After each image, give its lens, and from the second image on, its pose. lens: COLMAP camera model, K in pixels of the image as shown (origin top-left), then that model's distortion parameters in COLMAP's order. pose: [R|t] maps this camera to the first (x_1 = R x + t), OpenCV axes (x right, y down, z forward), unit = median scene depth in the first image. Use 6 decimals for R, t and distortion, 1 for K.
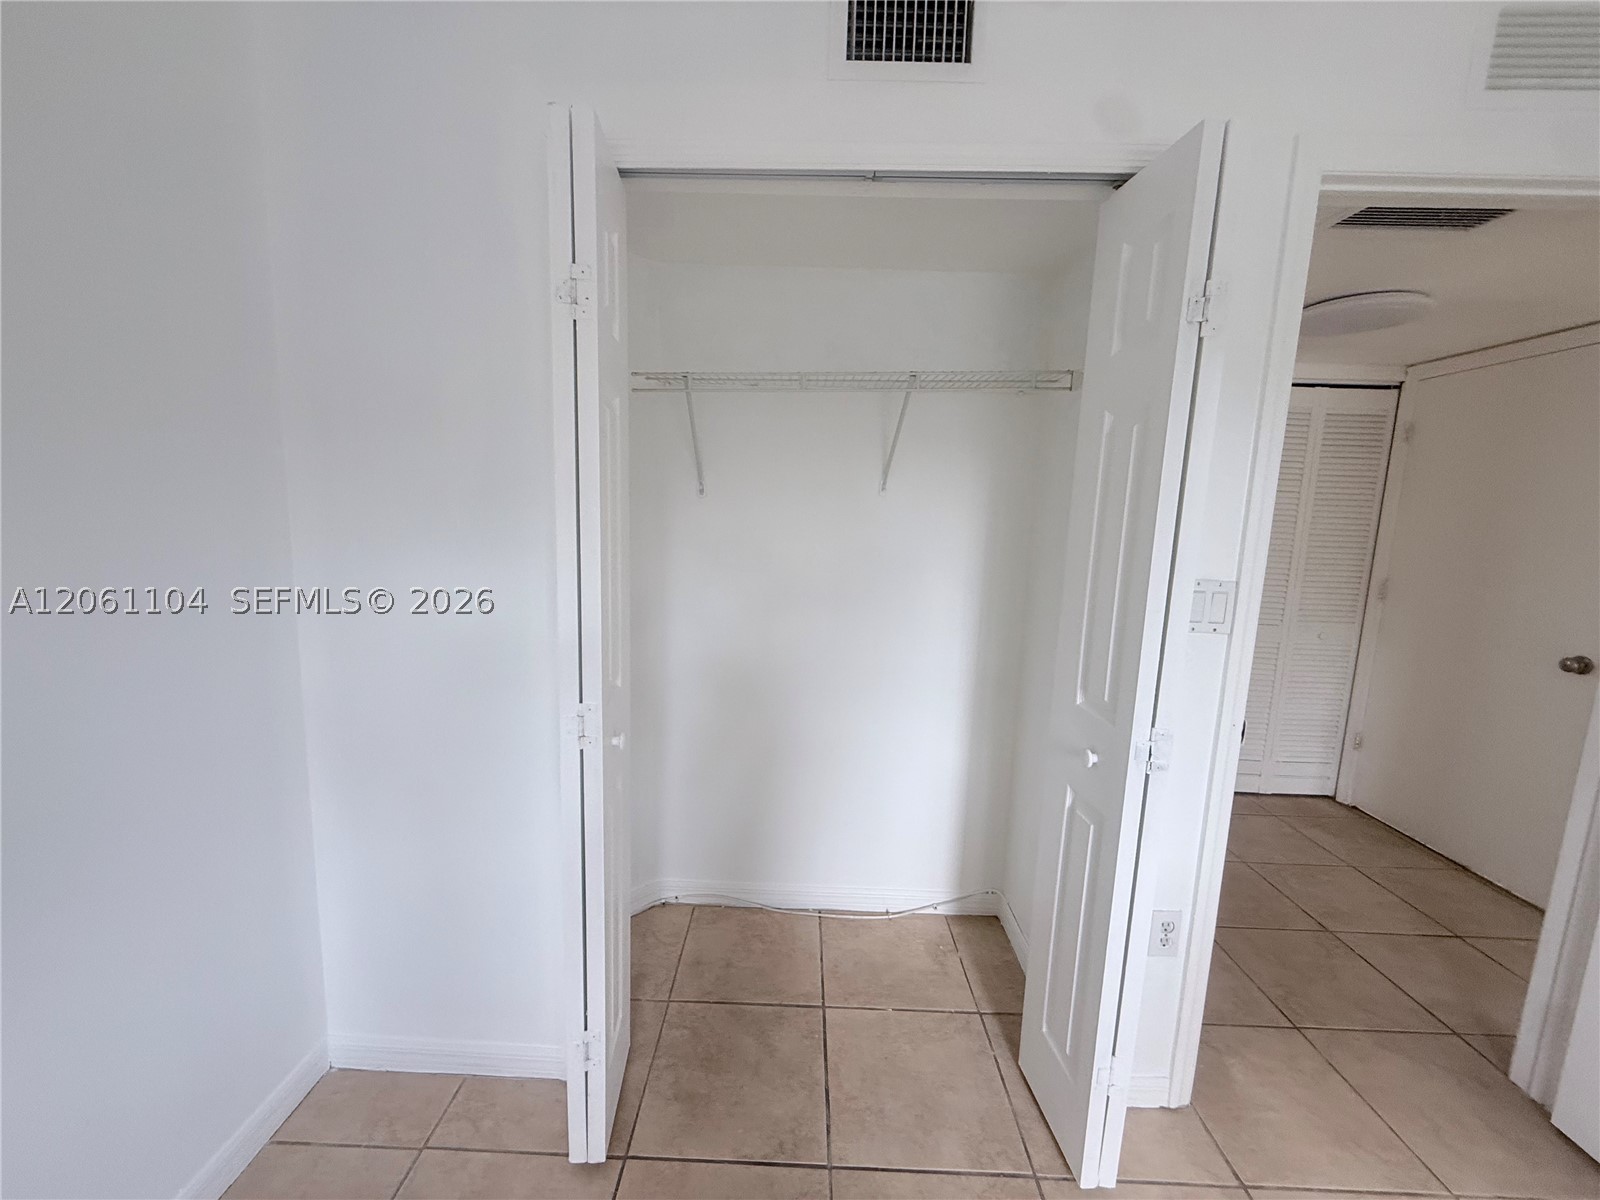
lens RADIAL K [[638.5, 0, 794.5], [0, 638.5, 595.2], [0, 0, 1]] dist [-0.002372, 0.000212]
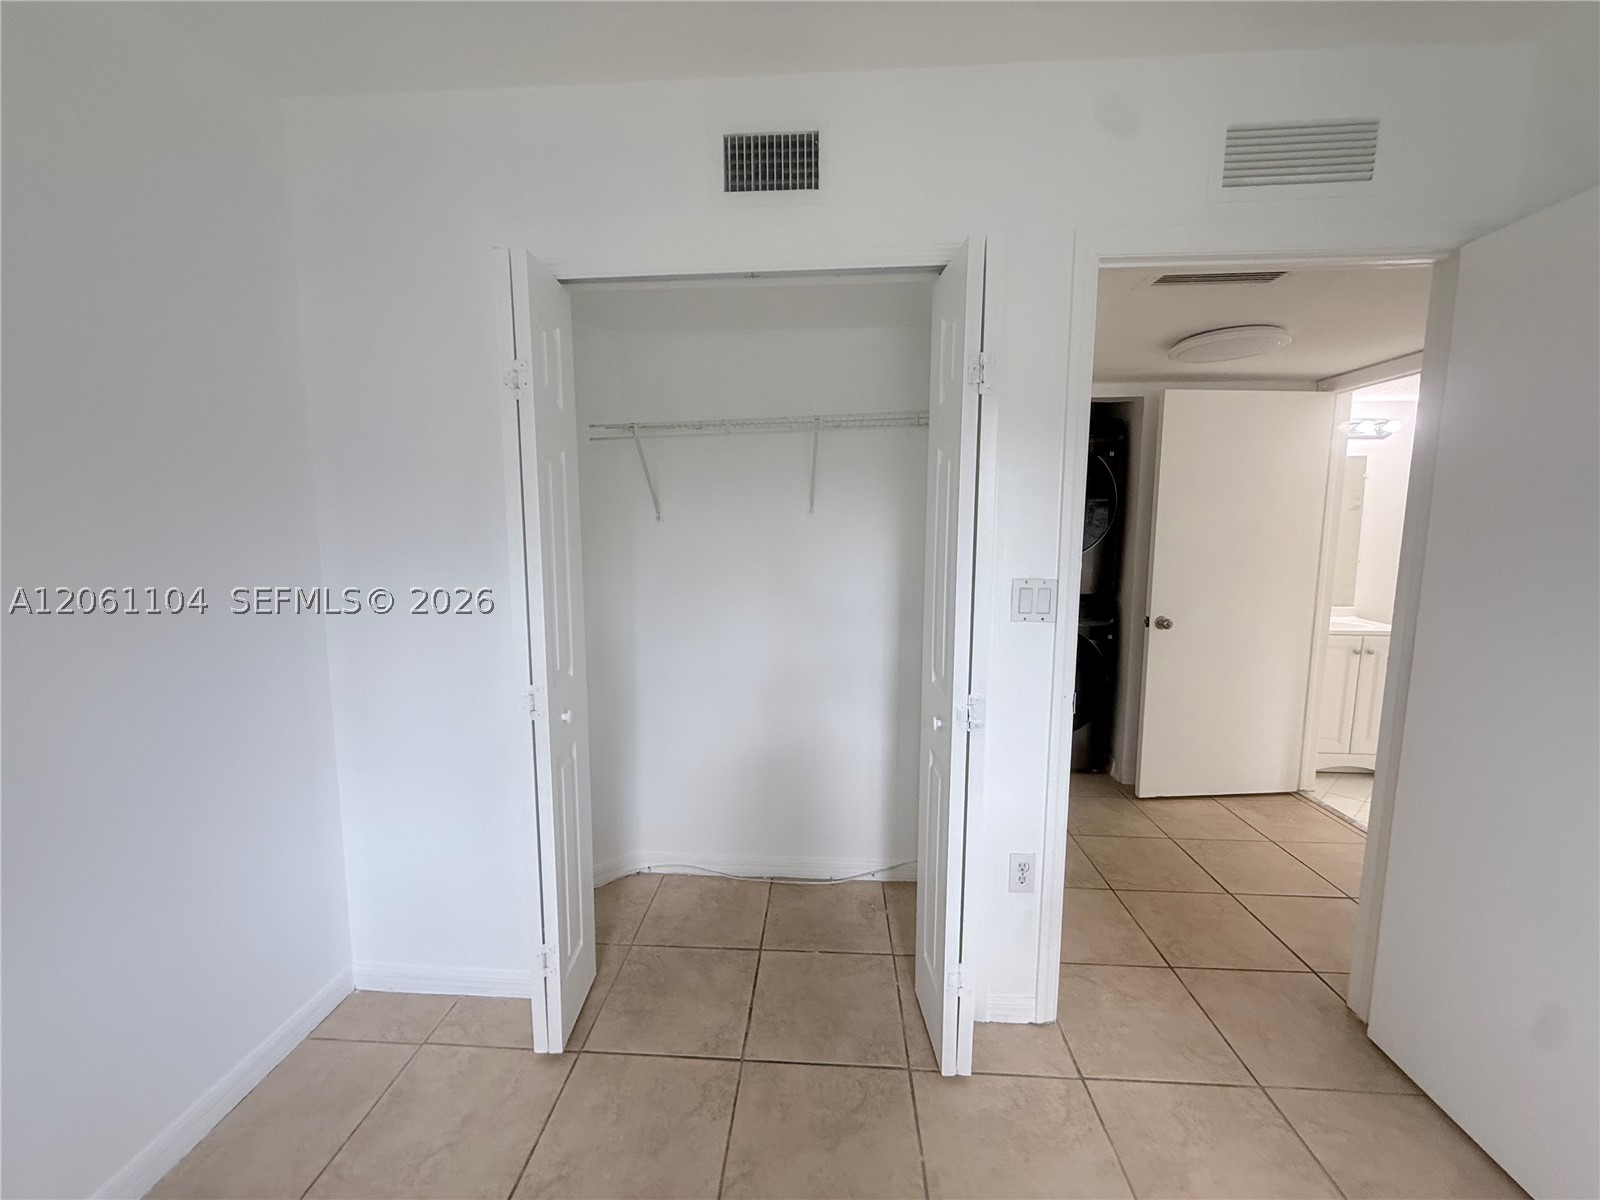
lens RADIAL K [[638.5, 0, 796.9], [0, 638.5, 596.8], [0, 0, 1]] dist [-0.002372, 0.000212]
pose [[0.998678, -0.027153, -0.043635, 0.240572], [0.026011, 0.999309, -0.026535, 0.031592], [0.044326, 0.025365, 0.998695, -0.258641]]
